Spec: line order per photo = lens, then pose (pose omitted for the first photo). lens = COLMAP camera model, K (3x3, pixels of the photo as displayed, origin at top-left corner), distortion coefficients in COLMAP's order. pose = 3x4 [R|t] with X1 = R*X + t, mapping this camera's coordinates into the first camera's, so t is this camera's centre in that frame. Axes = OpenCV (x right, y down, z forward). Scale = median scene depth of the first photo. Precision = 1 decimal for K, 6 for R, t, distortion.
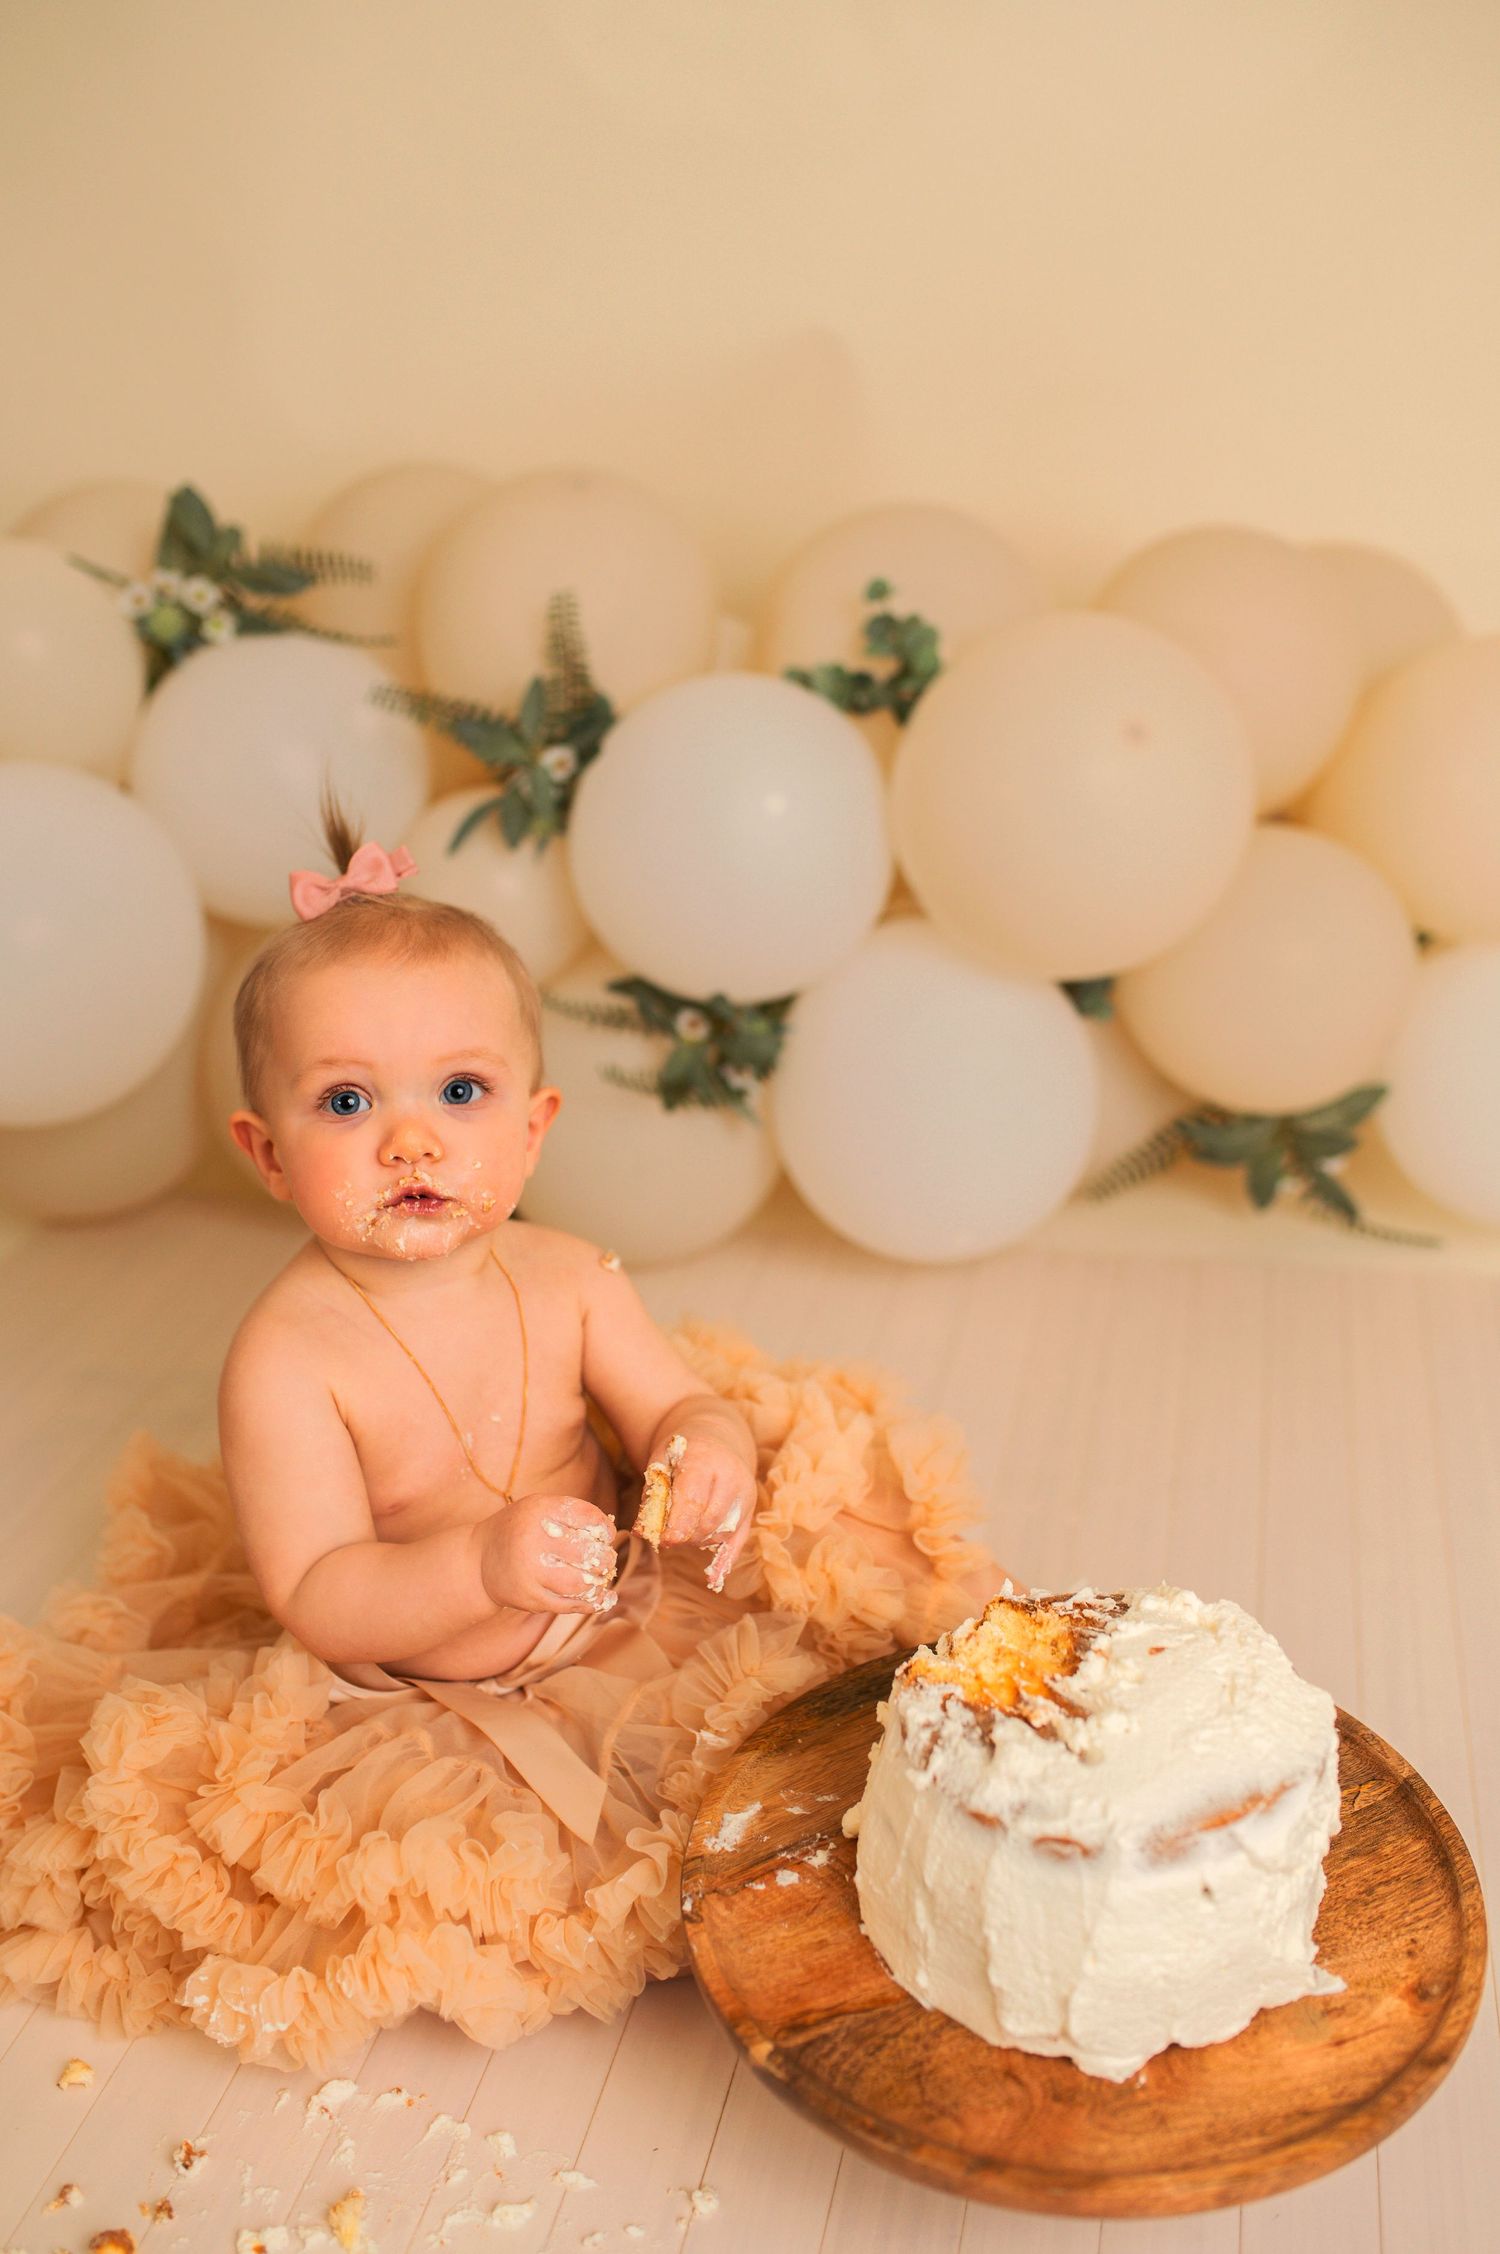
lens RADIAL K [[2205.4, 0, 744.3], [0, 2205.4, 1139.1], [0, 0, 1]] dist [-0.023285, 0.000000]
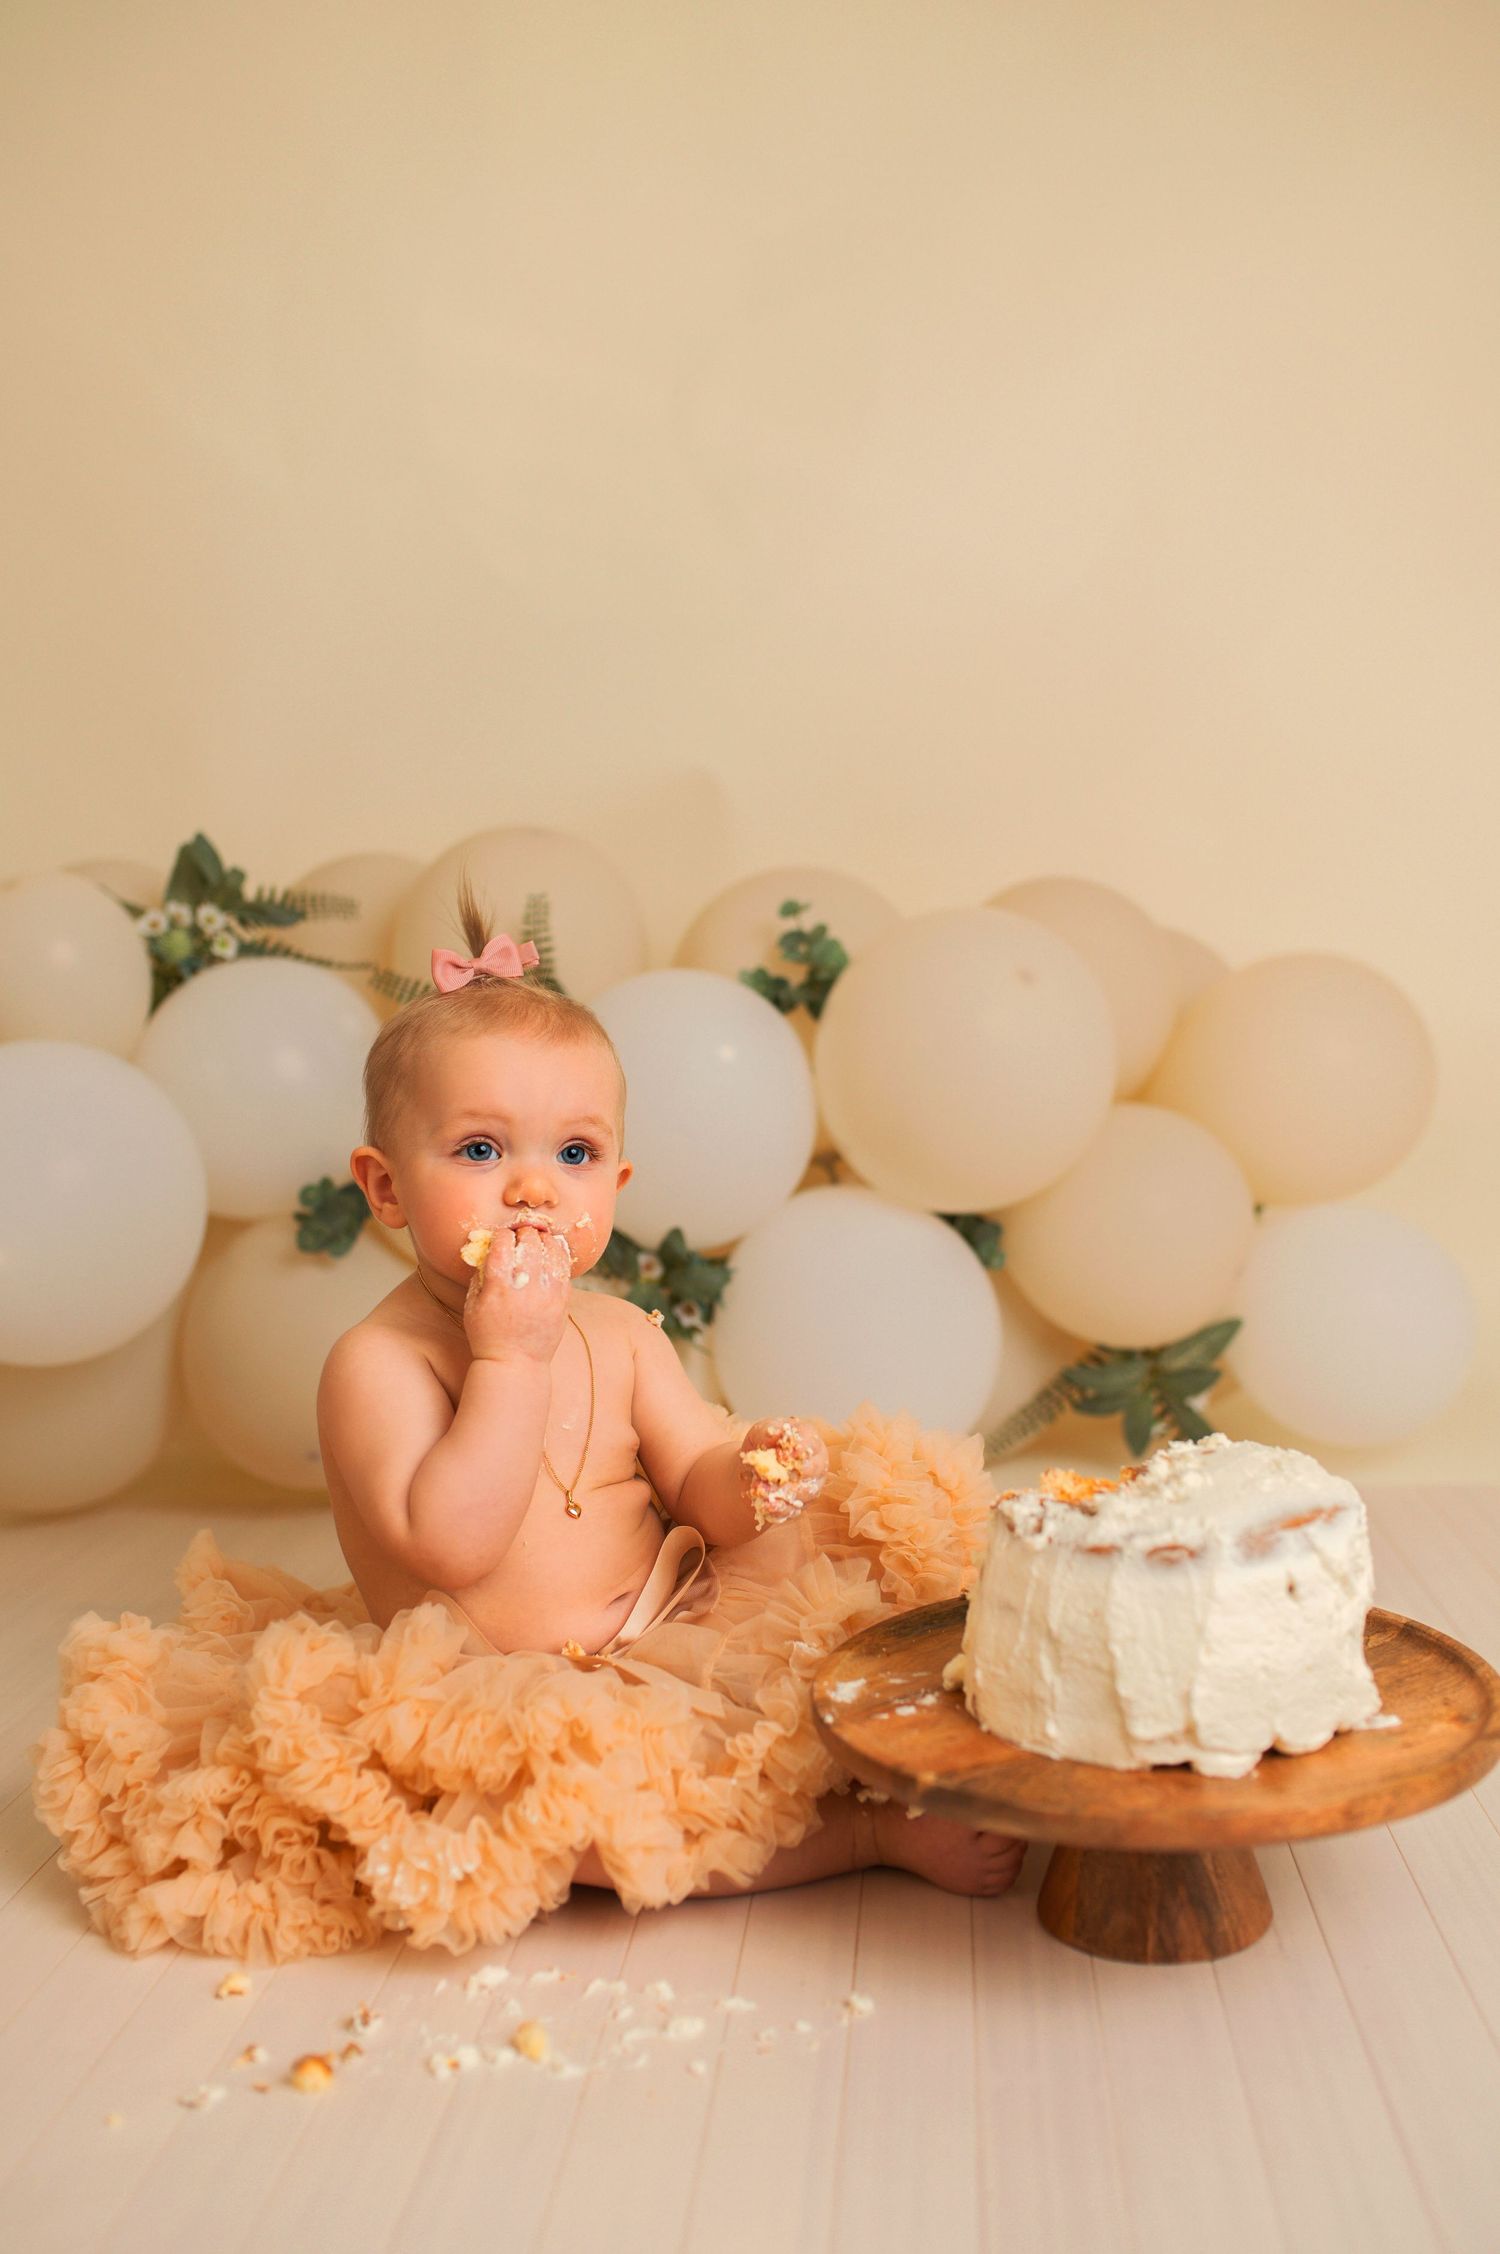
lens RADIAL K [[2205.4, 0, 745.9], [0, 2205.4, 1133.4], [0, 0, 1]] dist [-0.023285, 0.000000]
pose [[0.989957, -0.007774, 0.141153, -0.218883], [0.053493, 0.944842, -0.323128, 0.415132], [-0.130855, 0.327433, 0.935769, -0.147434]]
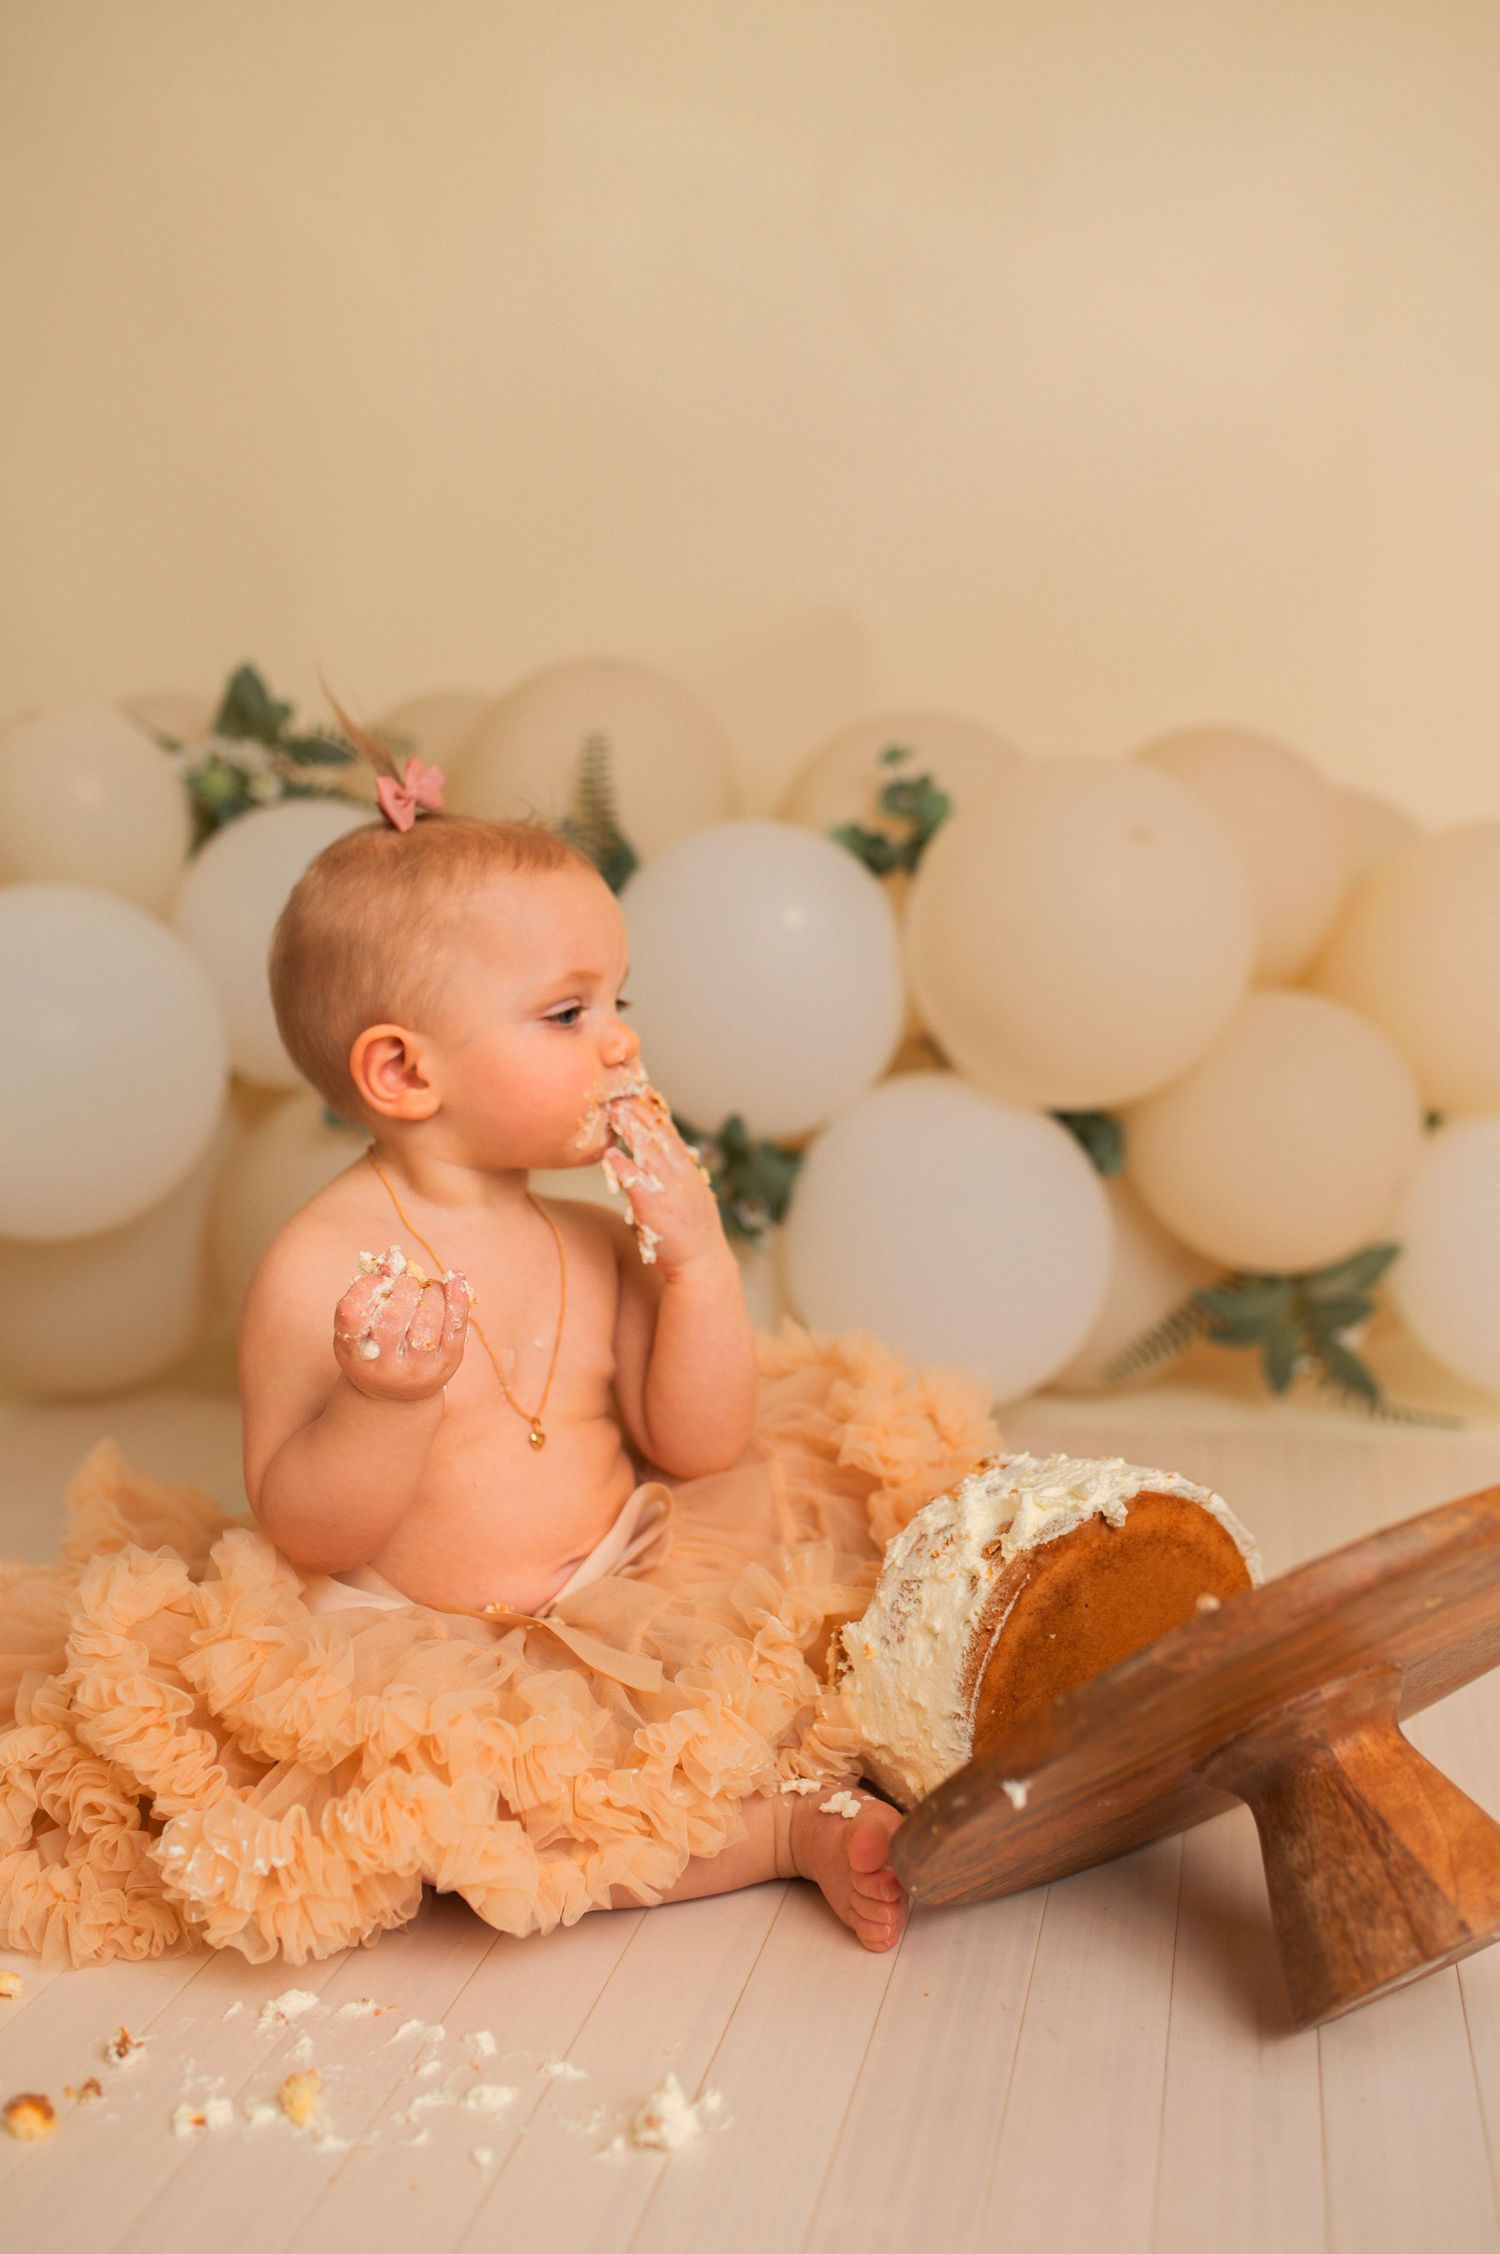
lens RADIAL K [[2205.4, 0, 759.5], [0, 2205.4, 1131.4], [0, 0, 1]] dist [-0.023285, 0.000000]
pose [[0.999702, 0.022634, 0.009194, -0.014919], [-0.019236, 0.961290, -0.274866, 0.349636], [-0.015060, 0.274607, 0.961439, 0.049360]]
